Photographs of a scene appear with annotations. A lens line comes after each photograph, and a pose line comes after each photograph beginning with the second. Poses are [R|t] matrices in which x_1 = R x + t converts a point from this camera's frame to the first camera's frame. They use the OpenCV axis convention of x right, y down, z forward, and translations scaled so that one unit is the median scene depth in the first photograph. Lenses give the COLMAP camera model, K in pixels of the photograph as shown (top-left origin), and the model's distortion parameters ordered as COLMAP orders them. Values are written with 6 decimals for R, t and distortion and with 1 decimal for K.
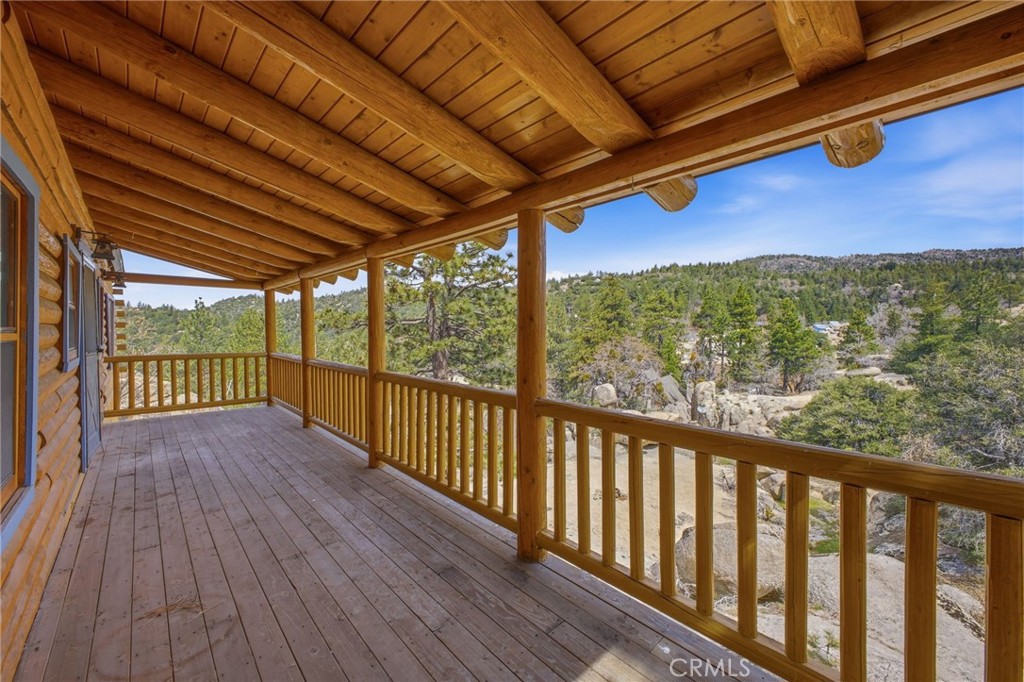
lens RADIAL K [[419.9, 0, 512.3], [0, 419.9, 329.8], [0, 0, 1]] dist [0.081563, -0.019432]
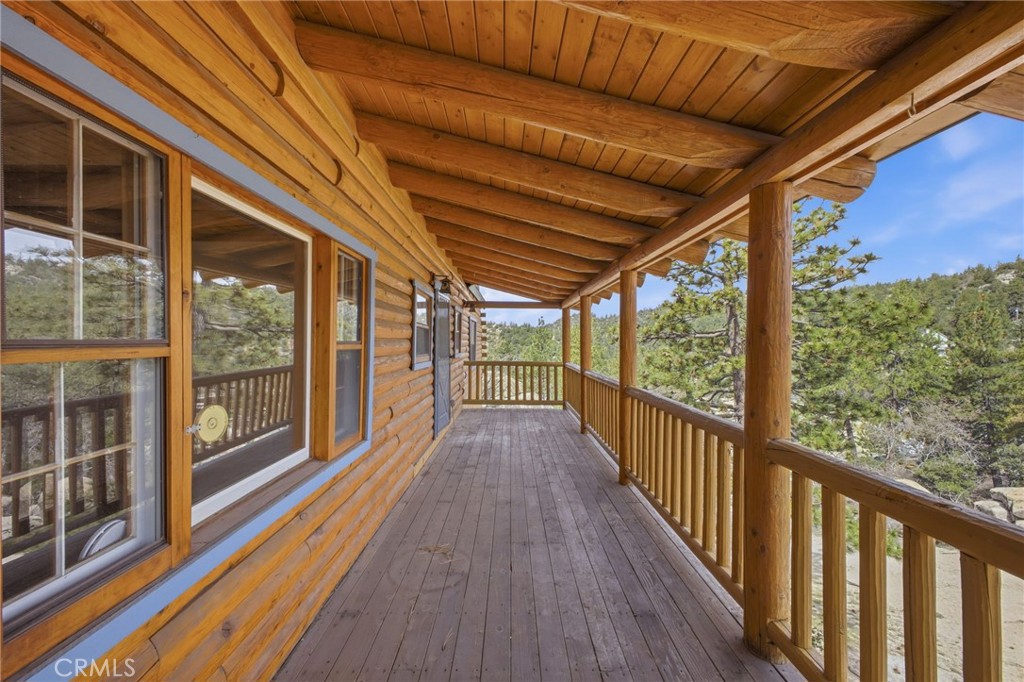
lens RADIAL K [[430.9, 0, 512.0], [0, 430.9, 341.0], [0, 0, 1]] dist [0.045408, 0.000109]
pose [[0.751290, 0.002893, -0.659965, 0.172545], [-0.005775, 0.999981, -0.002191, -0.003613], [0.659946, 0.005457, 0.751293, 0.095117]]
